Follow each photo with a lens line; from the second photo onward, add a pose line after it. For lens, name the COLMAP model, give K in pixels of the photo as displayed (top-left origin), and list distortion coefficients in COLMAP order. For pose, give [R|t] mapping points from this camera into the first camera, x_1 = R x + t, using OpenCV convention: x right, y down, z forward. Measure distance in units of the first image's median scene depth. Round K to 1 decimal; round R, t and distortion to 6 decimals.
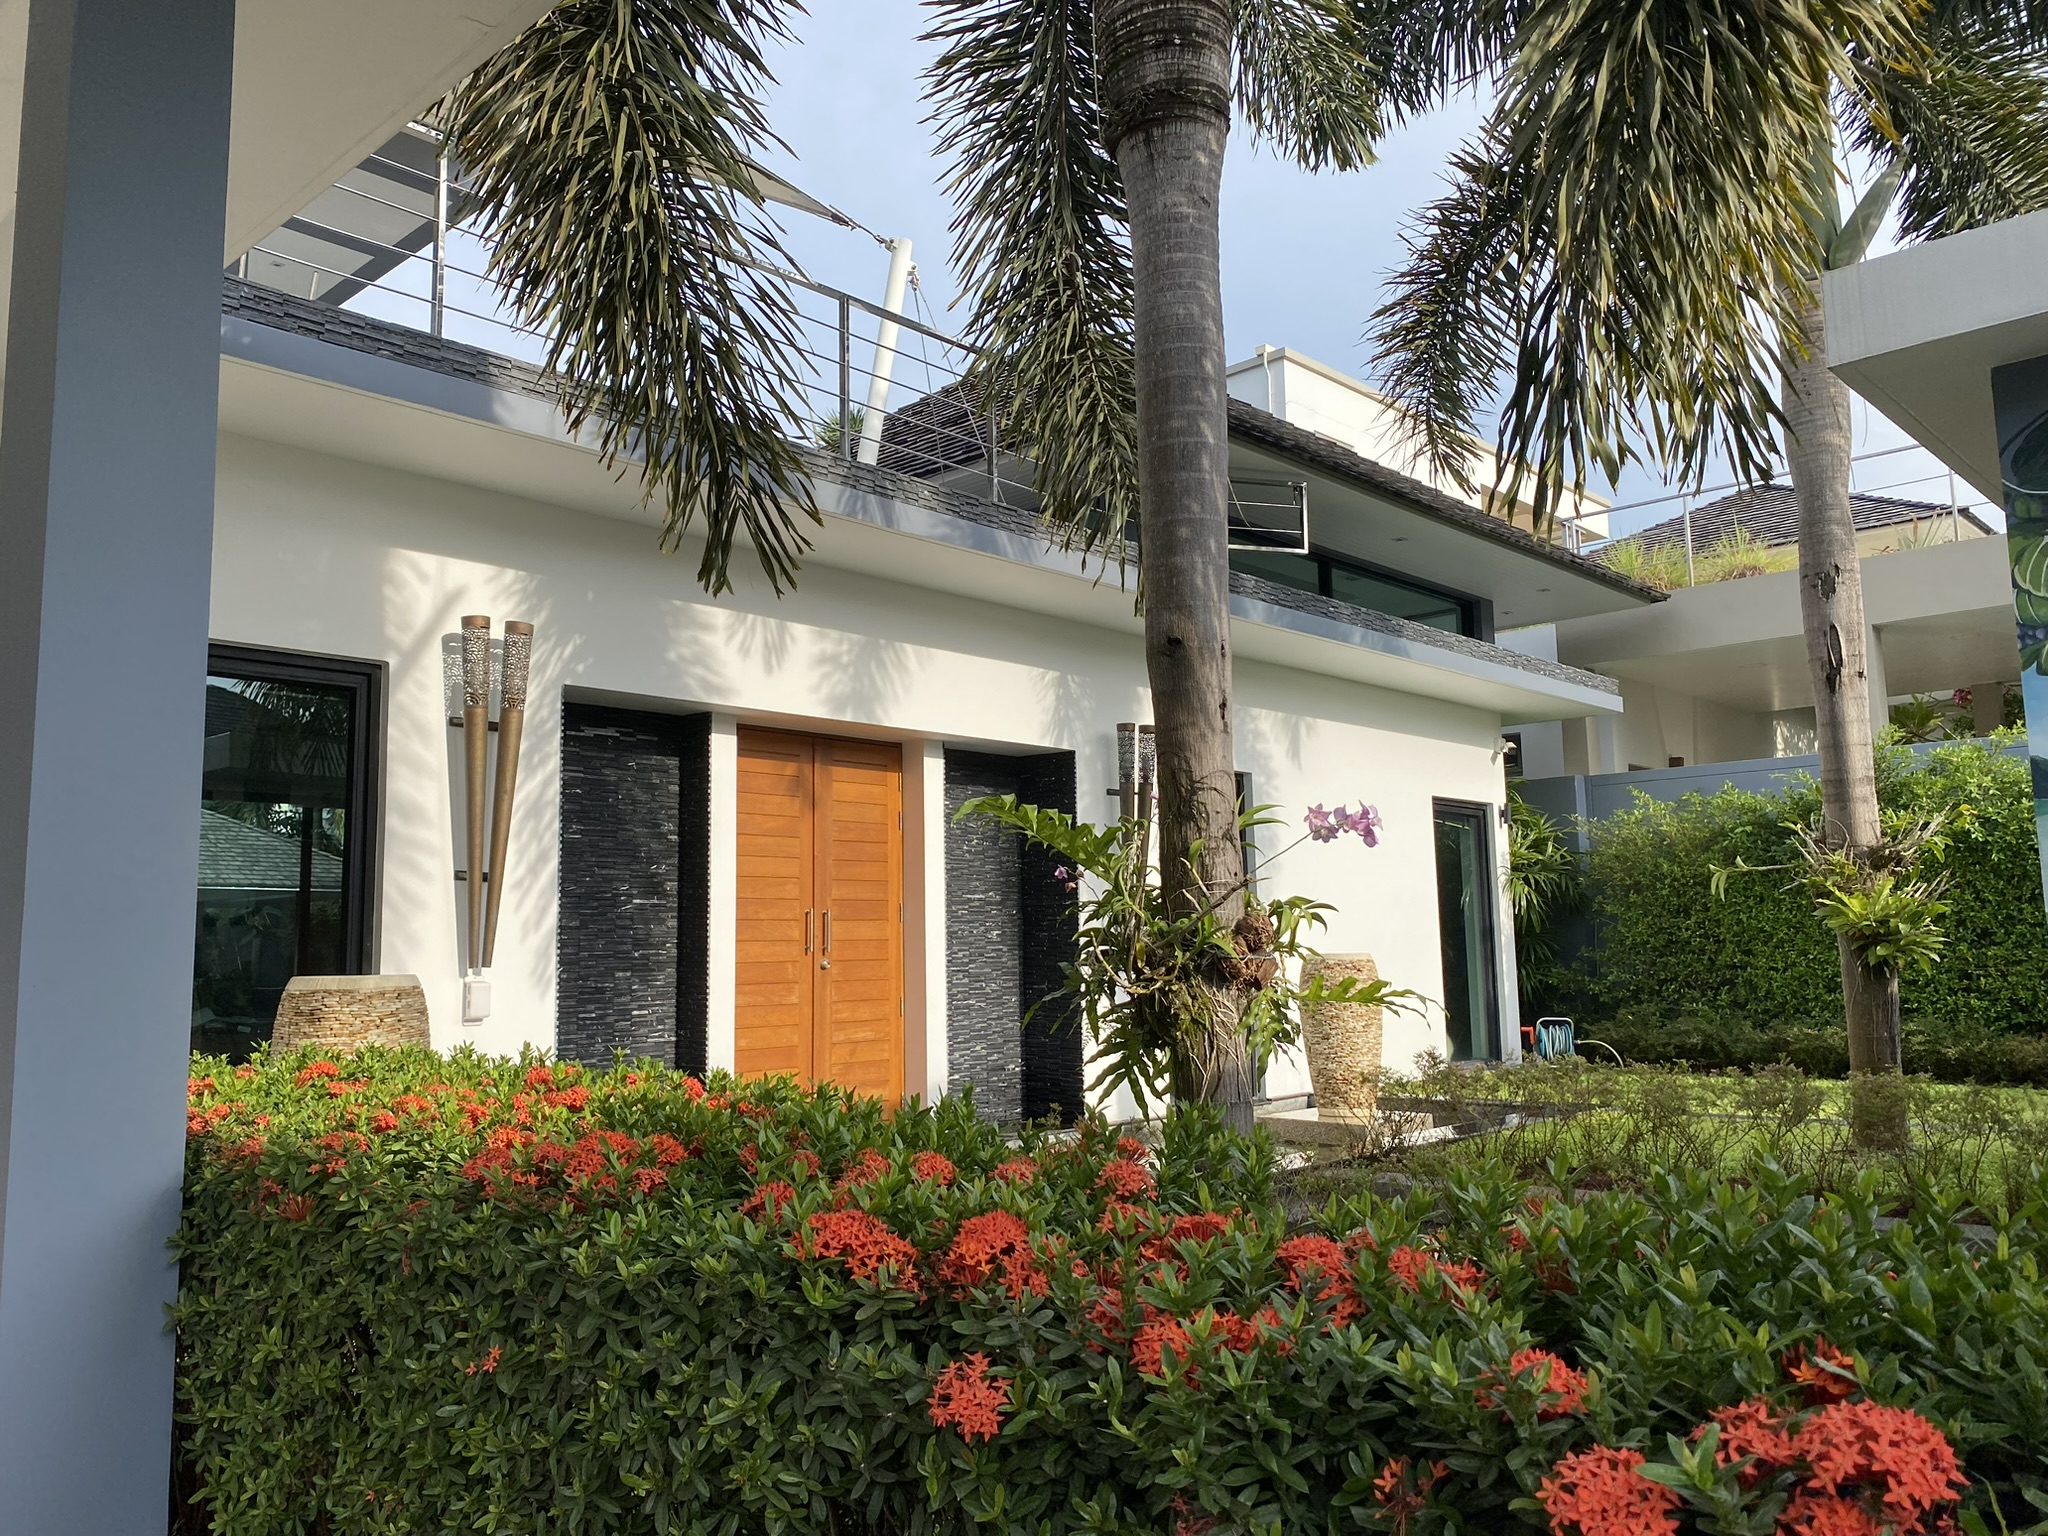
lens RADIAL K [[1551.8, 0, 1024.0], [0, 1551.8, 768.0], [0, 0, 1]] dist [0.008210, -0.001075]
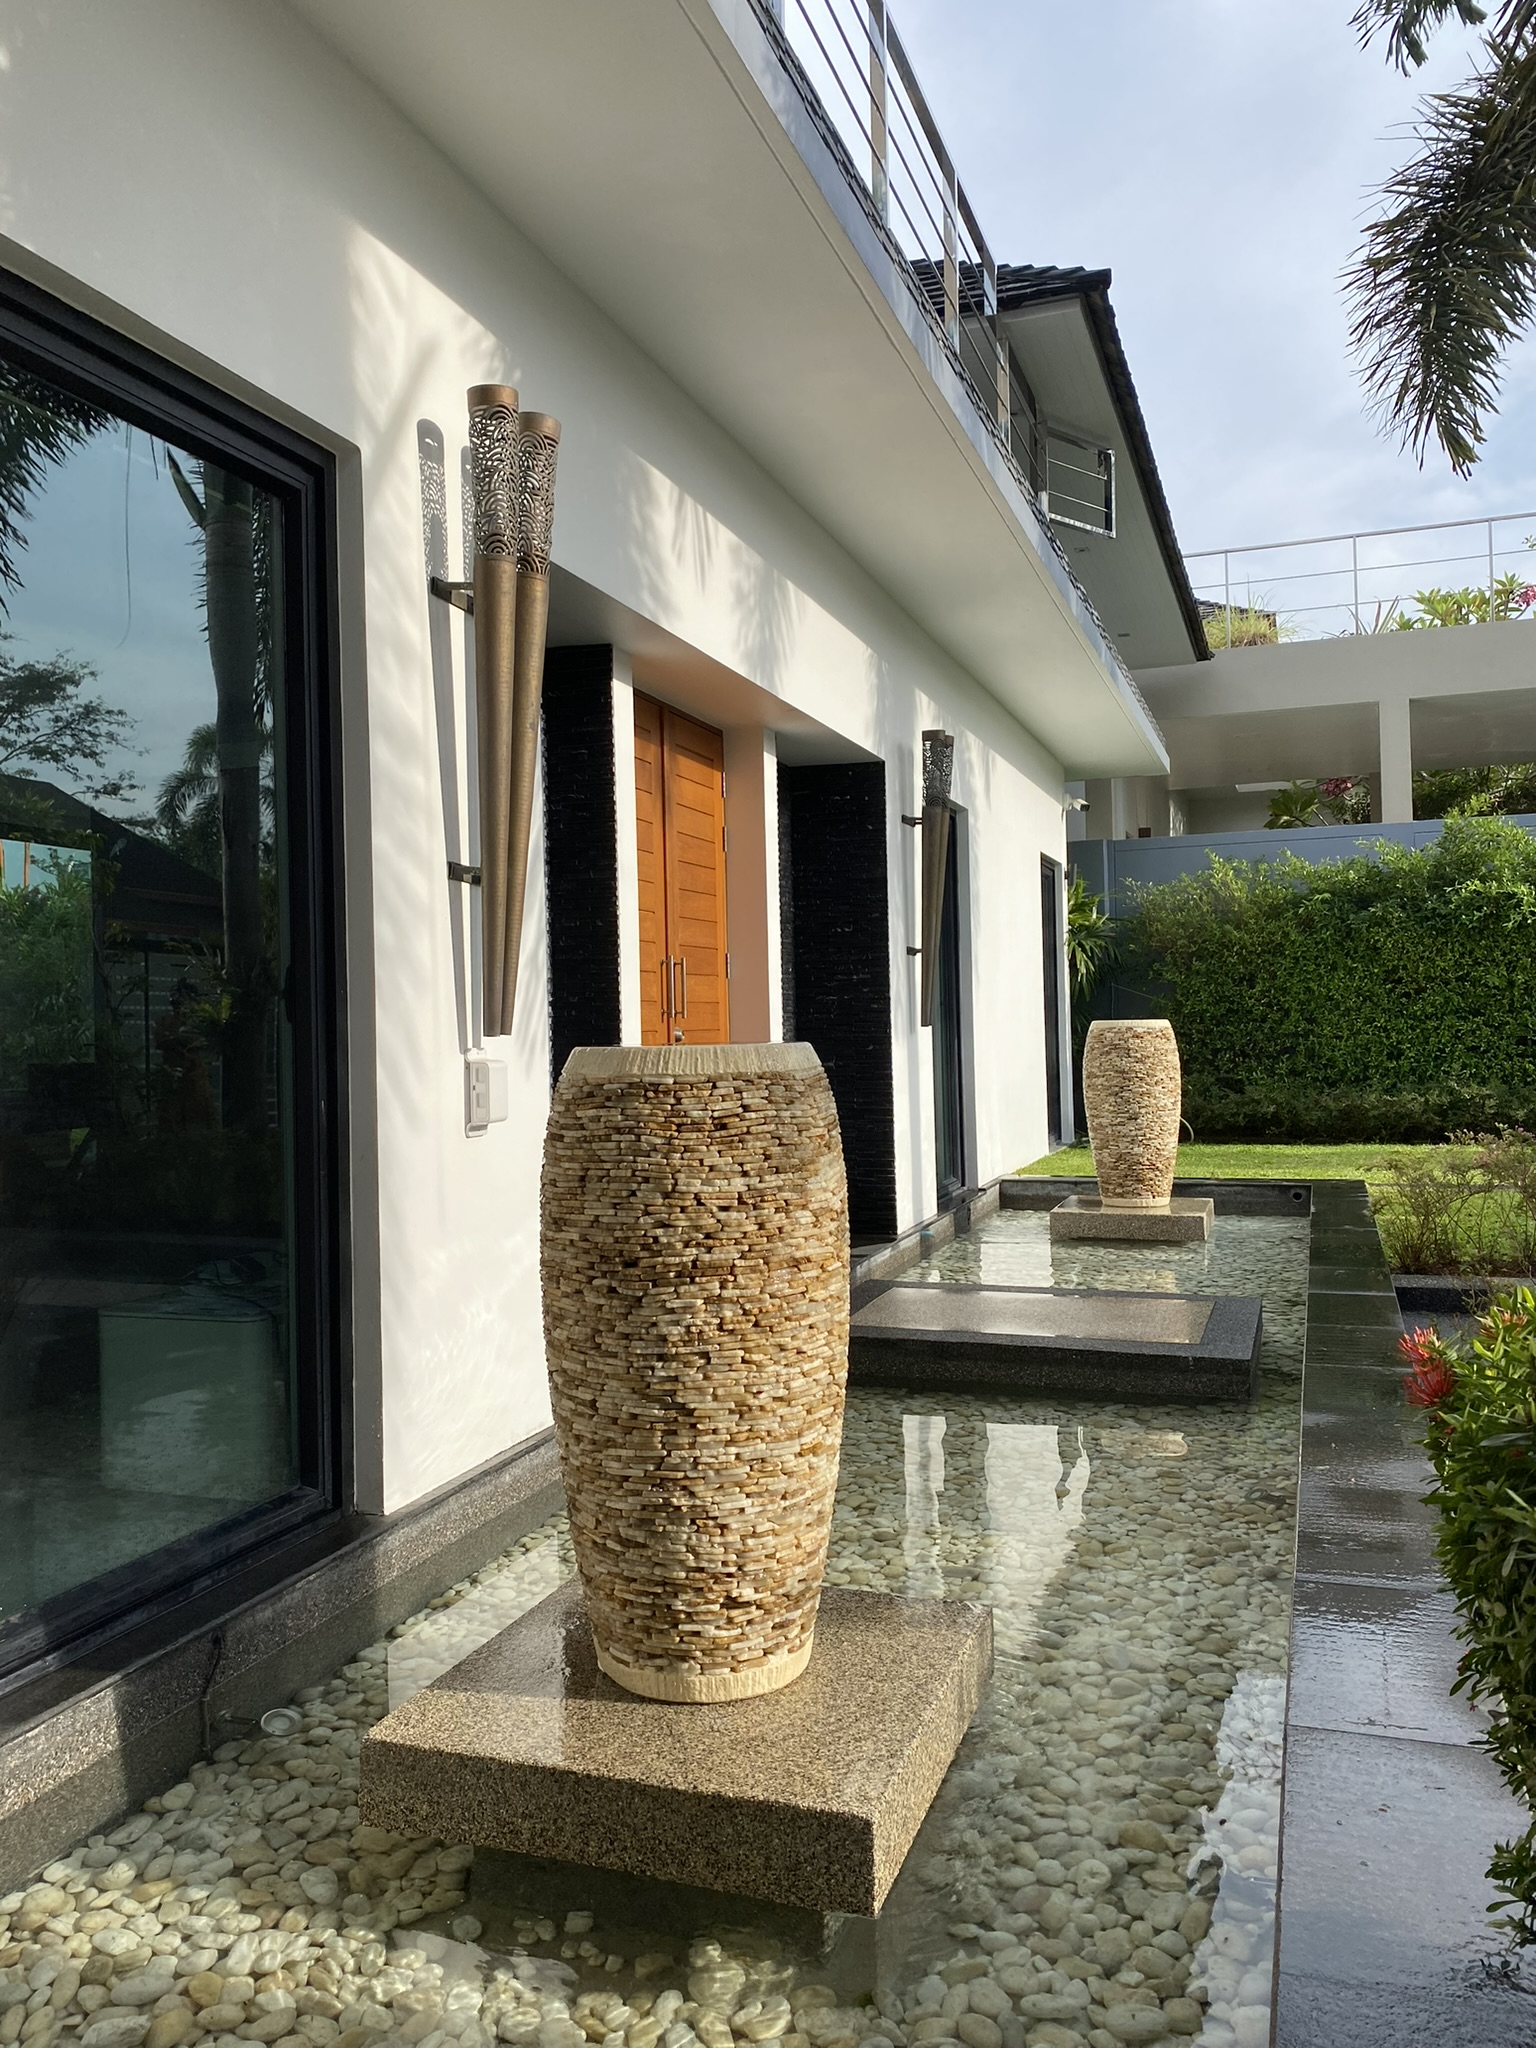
lens RADIAL K [[1551.8, 0, 768.0], [0, 1551.8, 1024.0], [0, 0, 1]] dist [0.008210, -0.001075]
pose [[0.915538, -0.001995, 0.402227, -0.346503], [-0.043687, 0.993579, 0.104368, 0.043617], [-0.399852, -0.113125, 0.909572, 0.318129]]
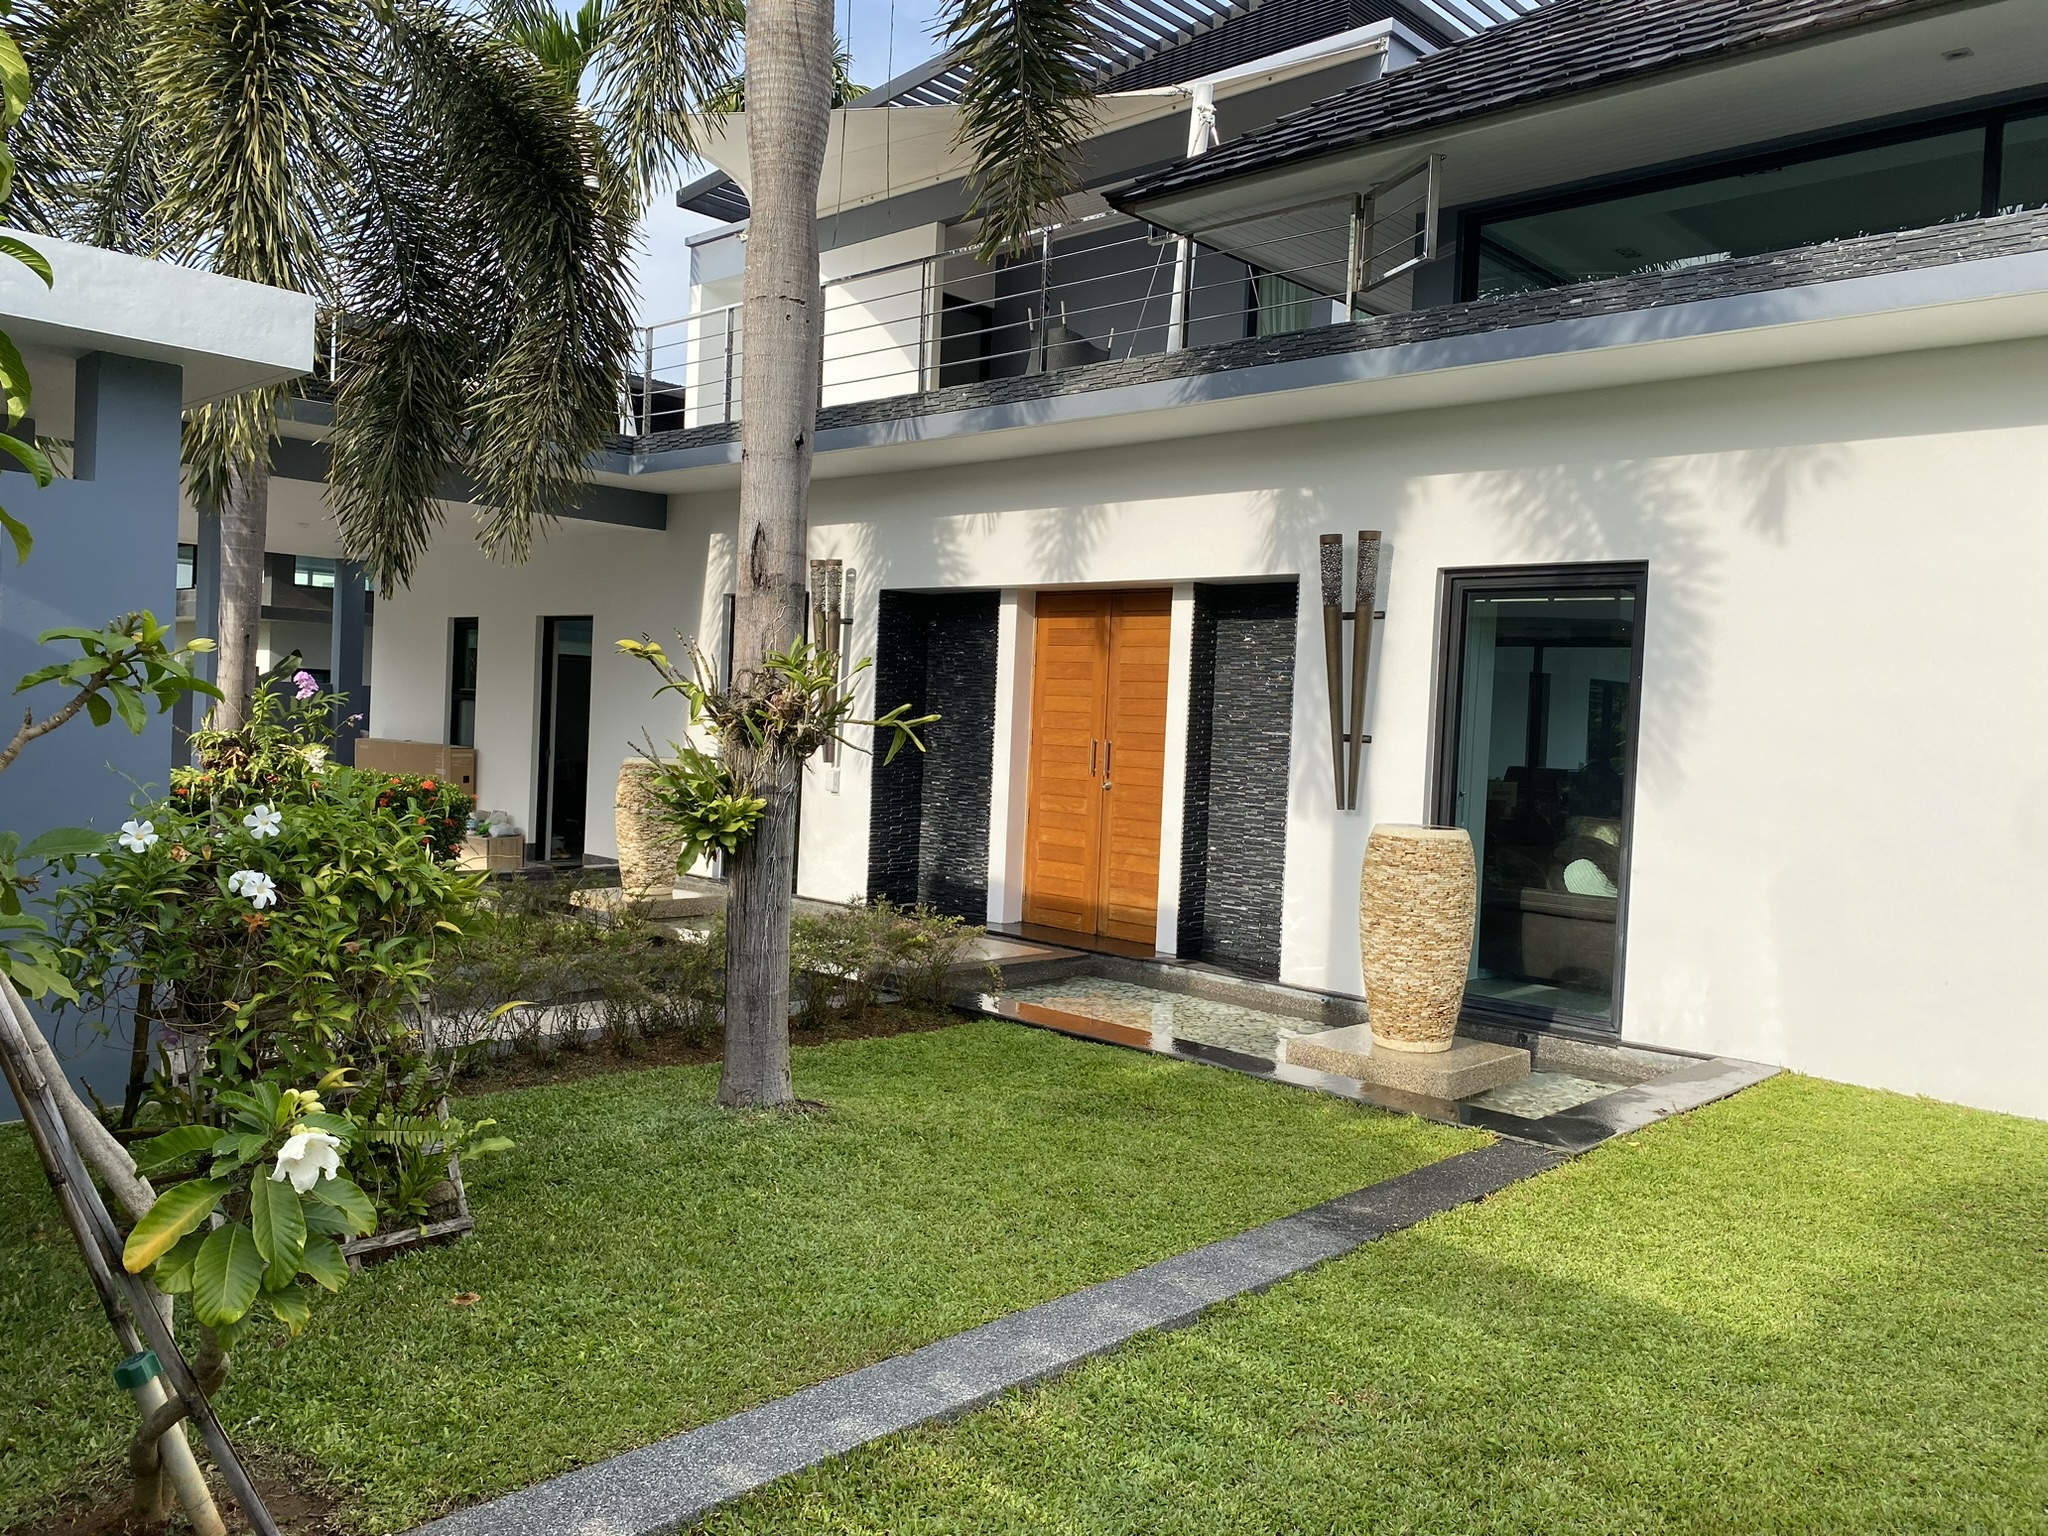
lens RADIAL K [[1551.8, 0, 1024.0], [0, 1551.8, 768.0], [0, 0, 1]] dist [0.008210, -0.001075]
pose [[-0.010850, 0.047088, -0.998832, 0.943008], [0.068070, 0.996608, 0.046243, 0.048787], [0.997622, -0.067489, -0.014019, 0.853309]]
